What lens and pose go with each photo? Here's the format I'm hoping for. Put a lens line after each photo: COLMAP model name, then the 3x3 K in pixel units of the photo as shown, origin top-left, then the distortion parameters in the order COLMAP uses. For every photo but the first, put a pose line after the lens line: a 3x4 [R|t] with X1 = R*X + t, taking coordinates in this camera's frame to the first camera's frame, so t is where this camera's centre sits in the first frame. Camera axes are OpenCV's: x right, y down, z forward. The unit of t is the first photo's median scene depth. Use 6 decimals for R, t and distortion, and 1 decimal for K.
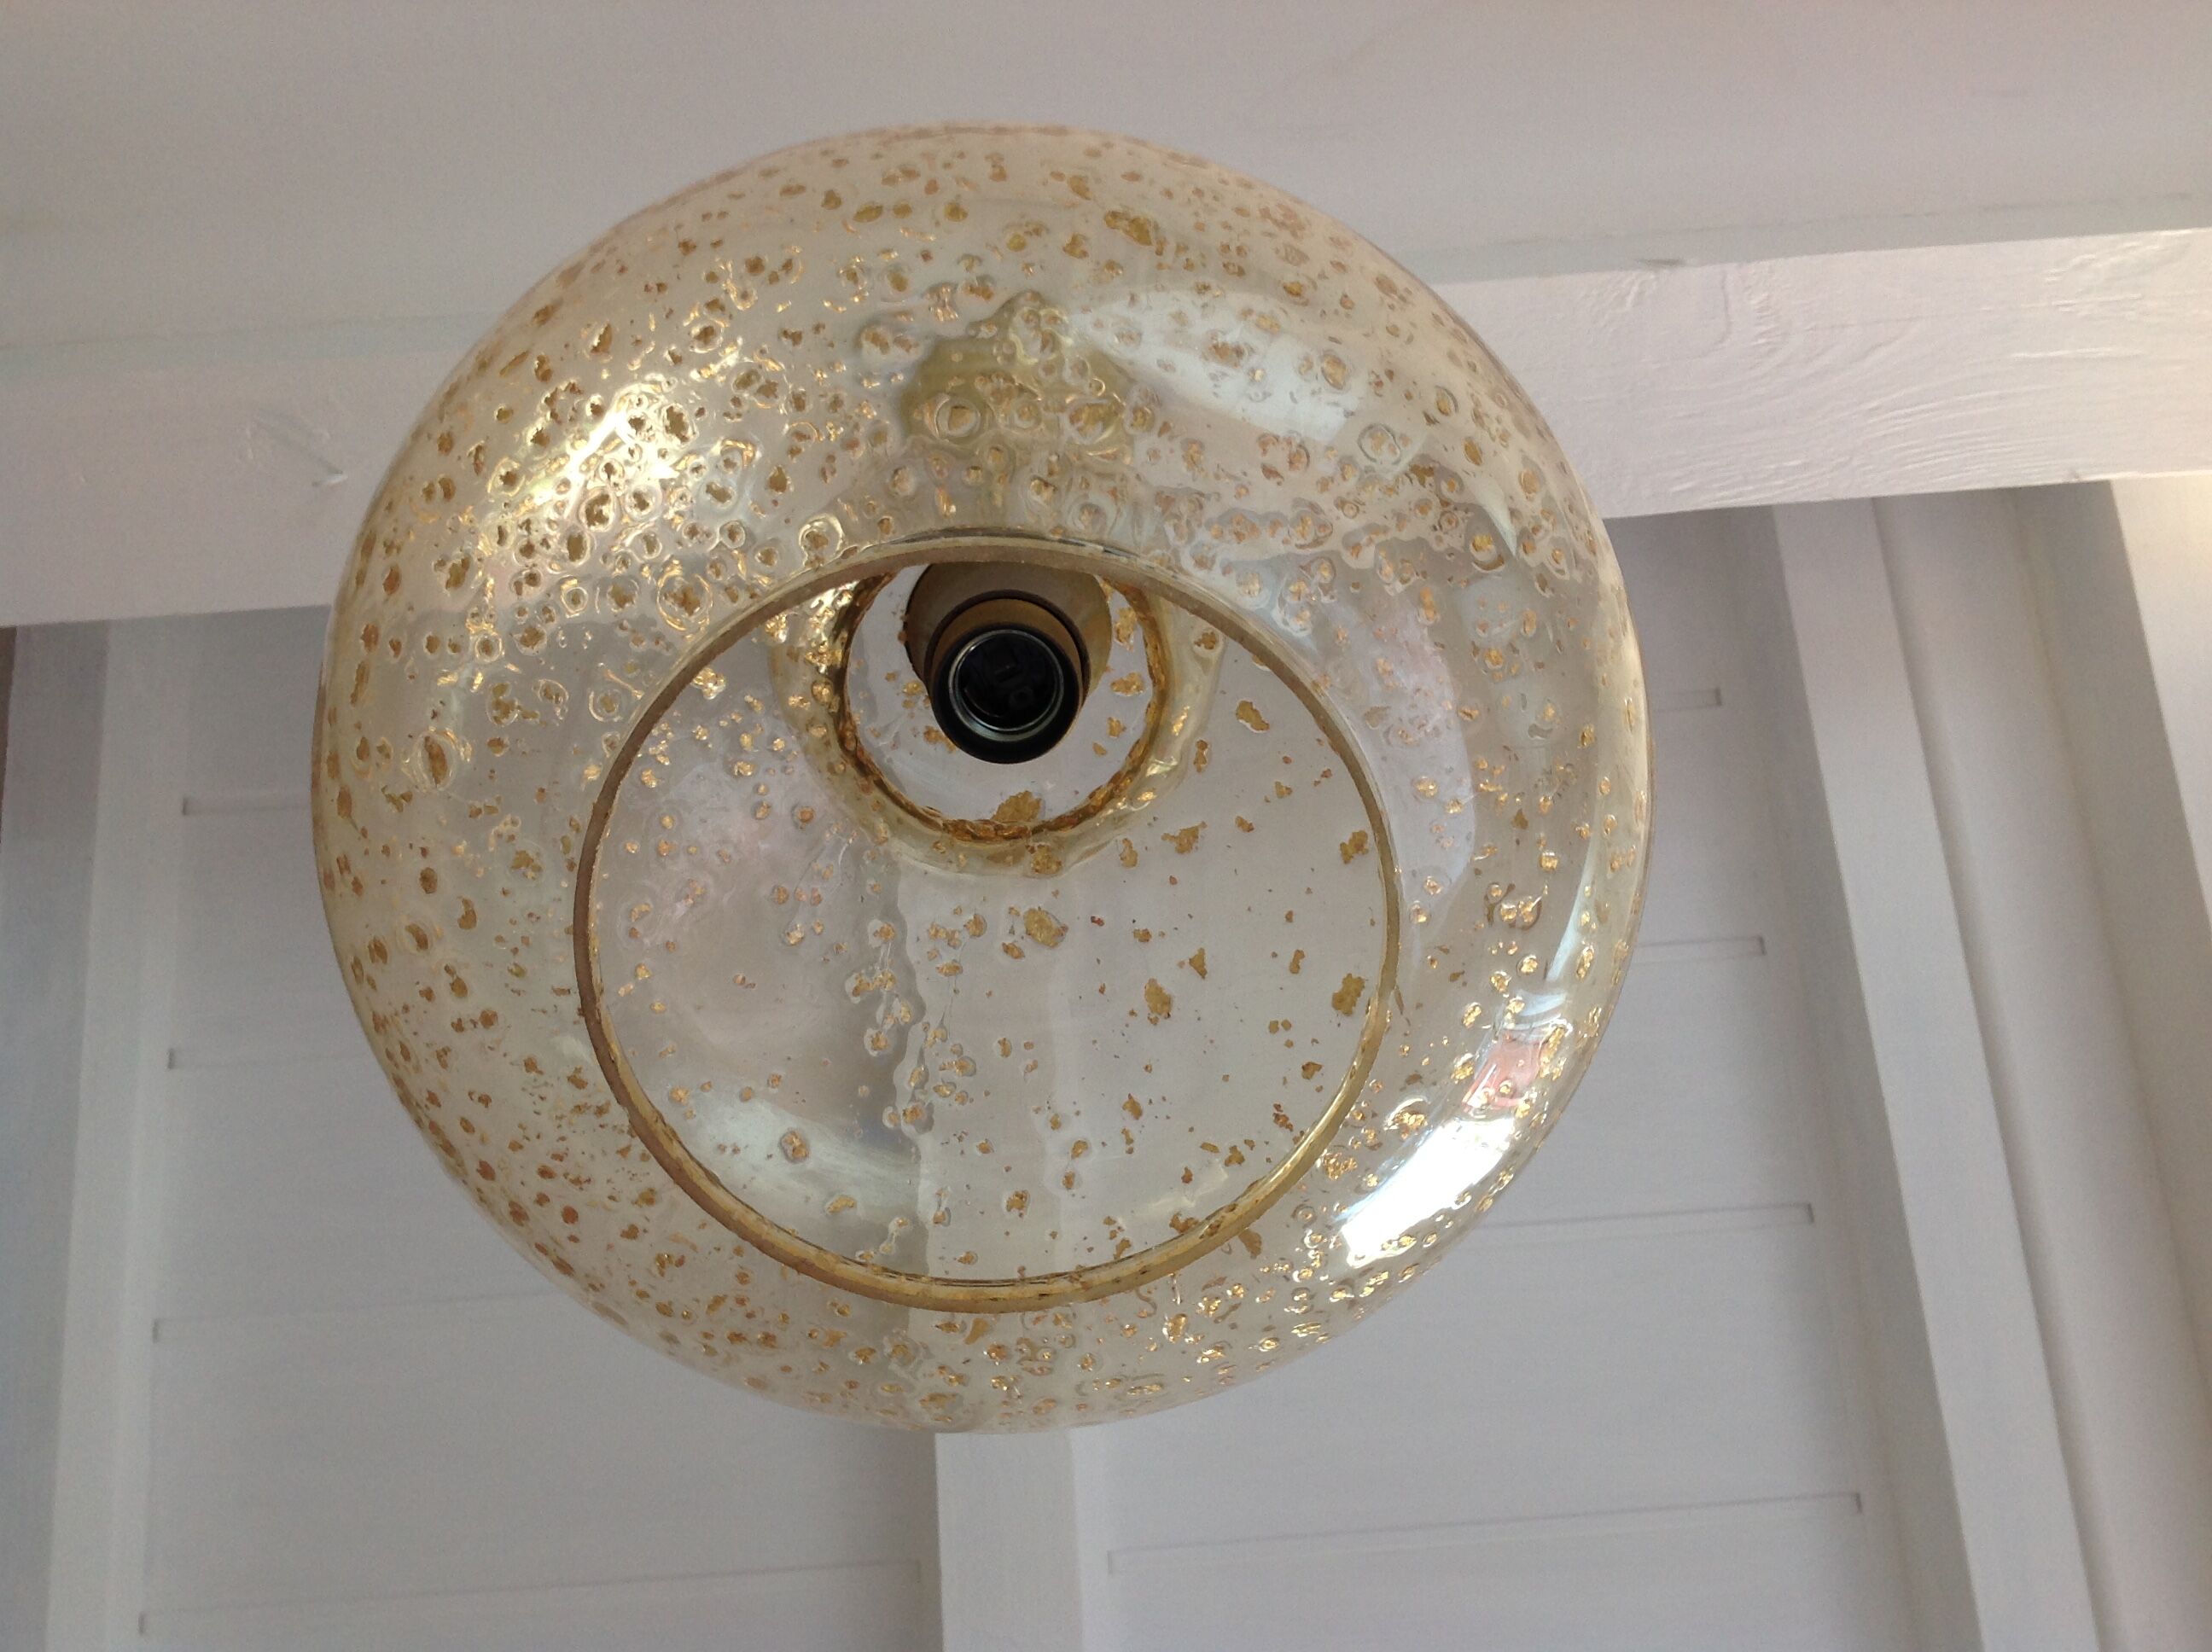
lens RADIAL K [[2184.1, 0, 1099.0], [0, 2184.1, 813.9], [0, 0, 1]] dist [0.056186, 0.000000]
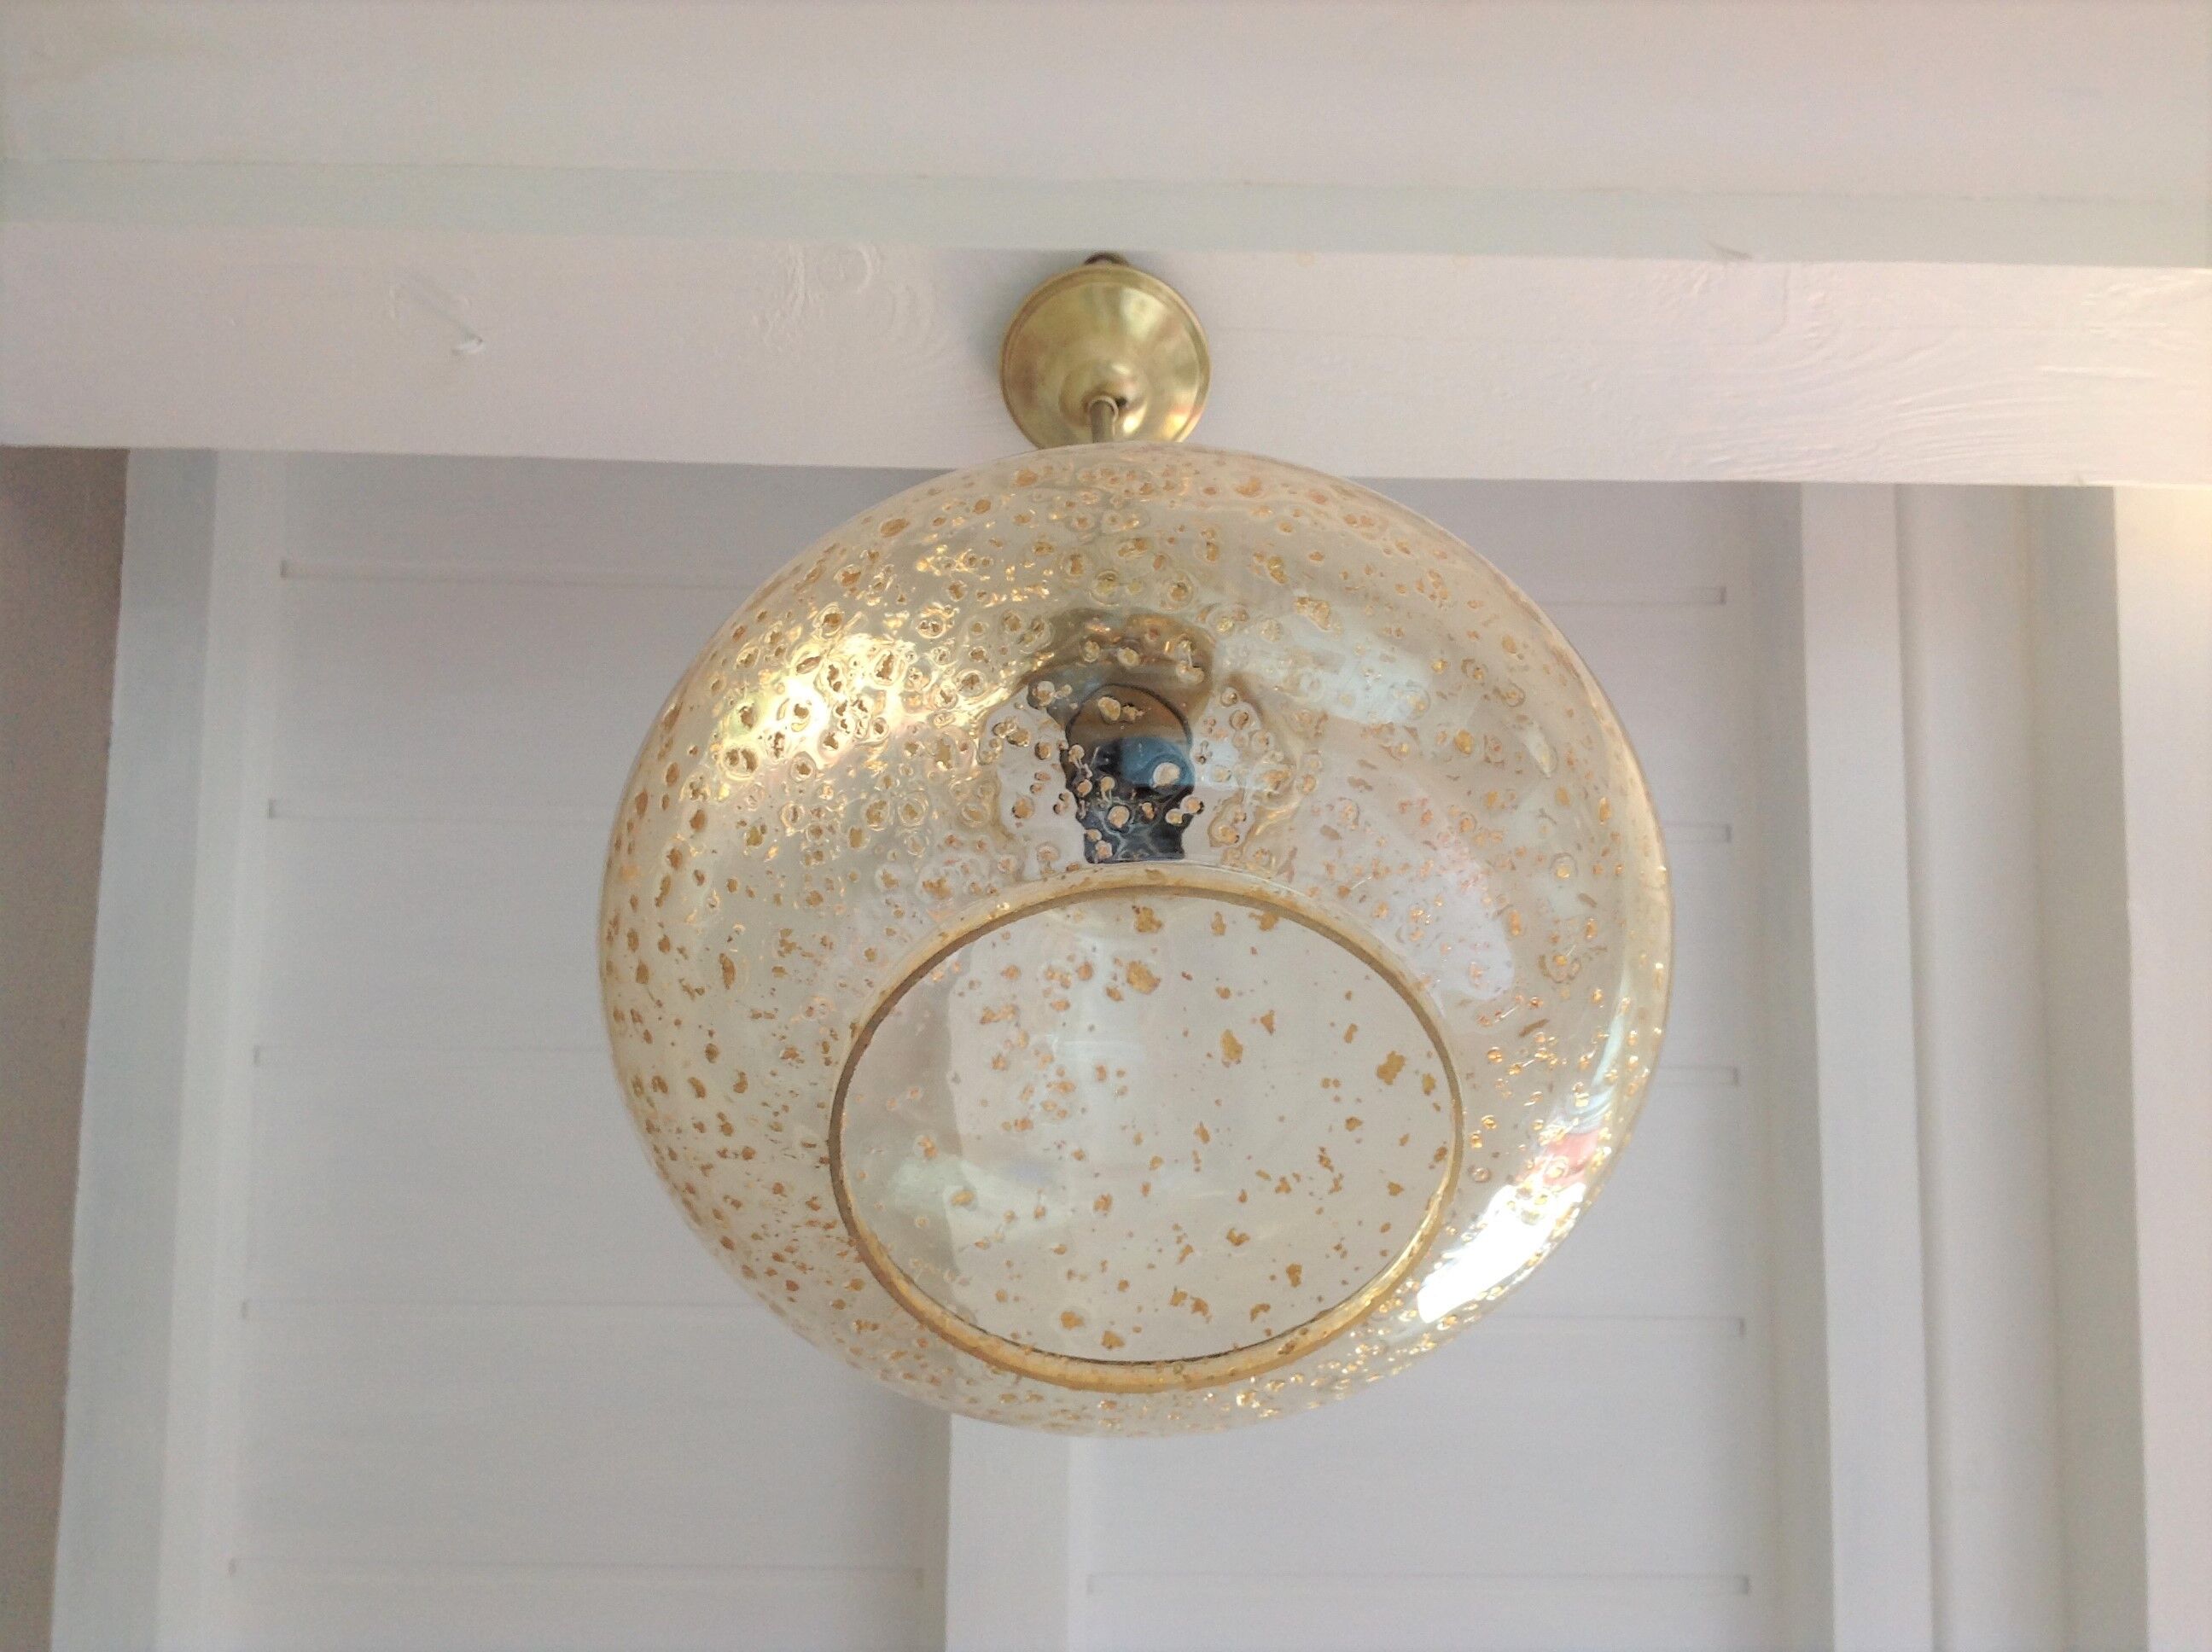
lens RADIAL K [[2184.1, 0, 1104.6], [0, 2184.1, 840.2], [0, 0, 1]] dist [0.056186, 0.000000]
pose [[0.995721, 0.088023, 0.028129, -0.087497], [-0.091712, 0.978612, 0.184142, -0.244621], [-0.011319, -0.185934, 0.982497, -0.164058]]
